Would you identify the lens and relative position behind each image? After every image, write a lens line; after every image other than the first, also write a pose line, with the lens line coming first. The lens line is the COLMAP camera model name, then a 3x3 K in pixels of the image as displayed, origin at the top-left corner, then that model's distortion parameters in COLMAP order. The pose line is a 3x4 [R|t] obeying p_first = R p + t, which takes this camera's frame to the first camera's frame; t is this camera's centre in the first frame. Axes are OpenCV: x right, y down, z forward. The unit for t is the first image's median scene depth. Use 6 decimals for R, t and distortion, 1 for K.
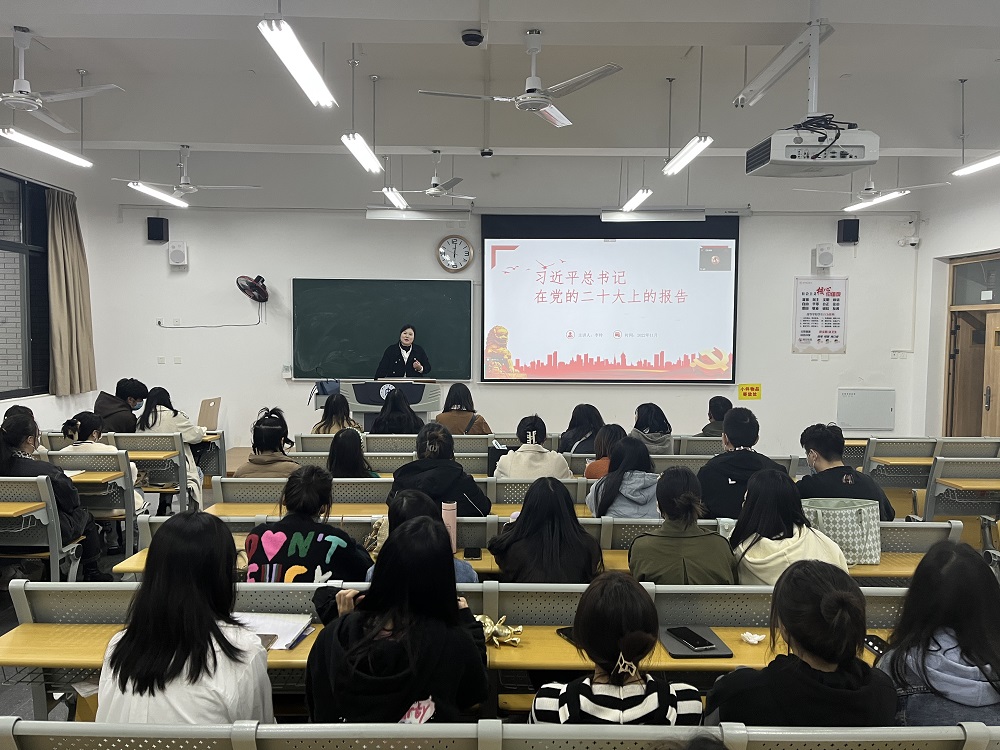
lens RADIAL K [[765.7, 0, 492.5], [0, 765.7, 374.6], [0, 0, 1]] dist [0.080801, -0.097820]
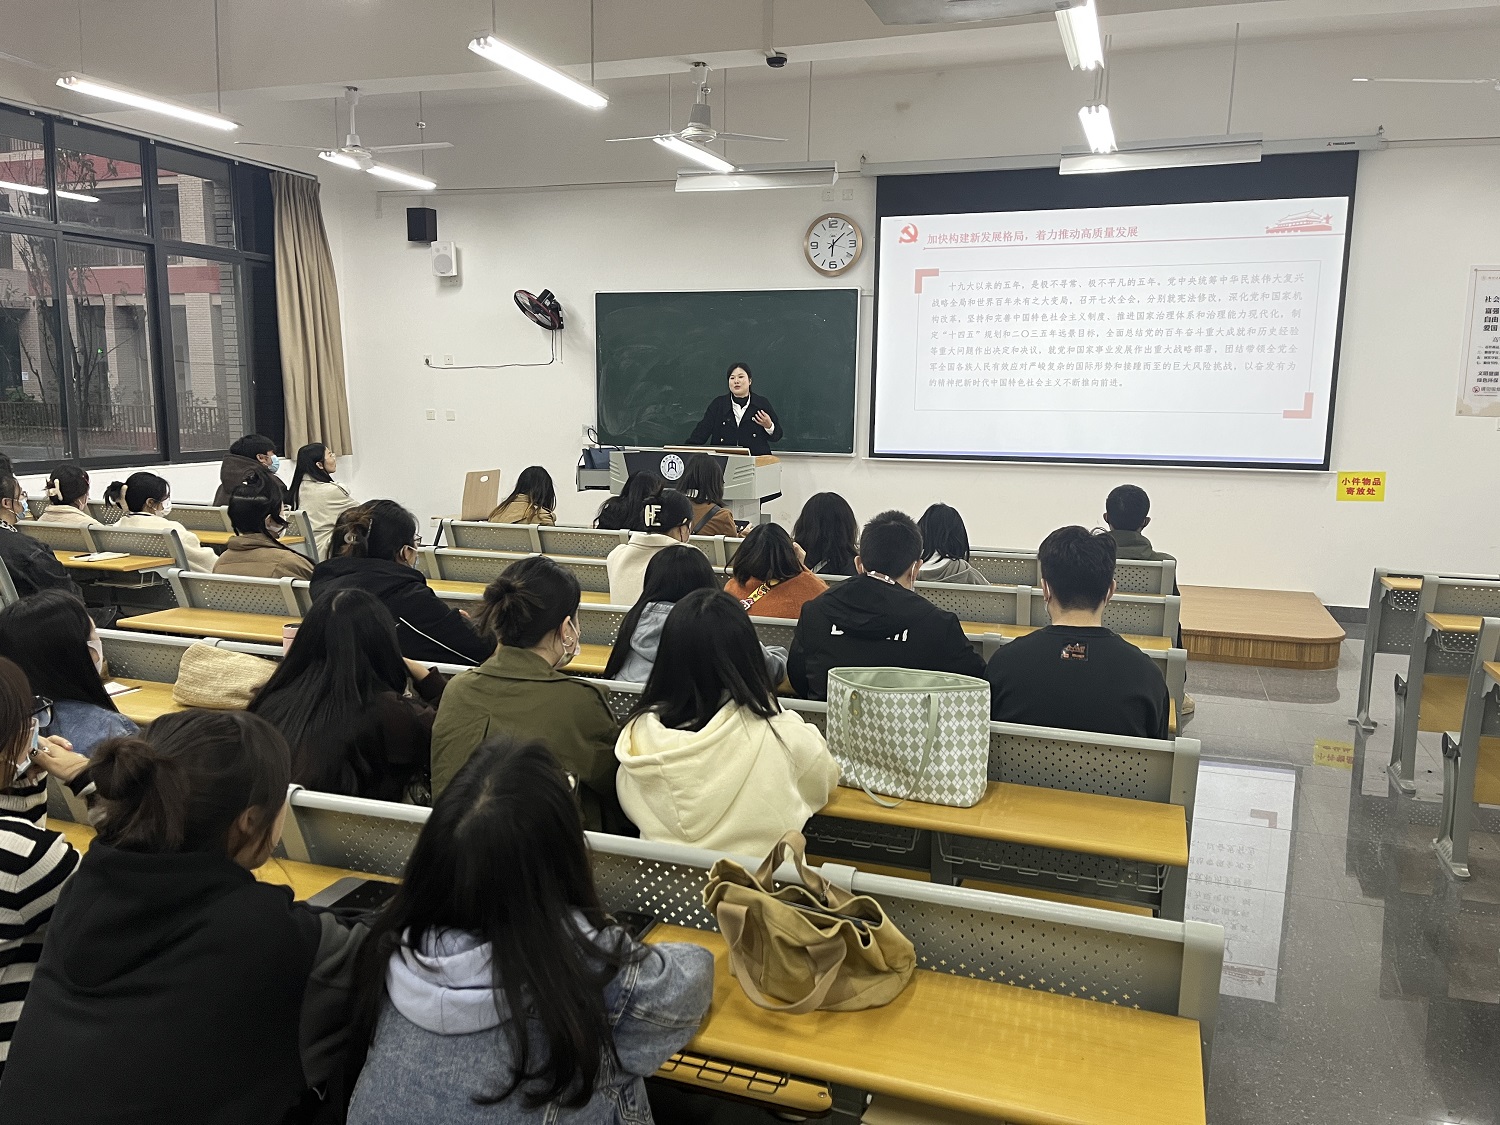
lens RADIAL K [[1148.5, 0, 738.8], [0, 1148.5, 562.0], [0, 0, 1]] dist [0.080801, -0.097820]
pose [[0.943011, 0.054644, -0.328244, 0.197538], [-0.024035, 0.995033, 0.096599, 0.006566], [0.331893, -0.083204, 0.939641, 0.089621]]
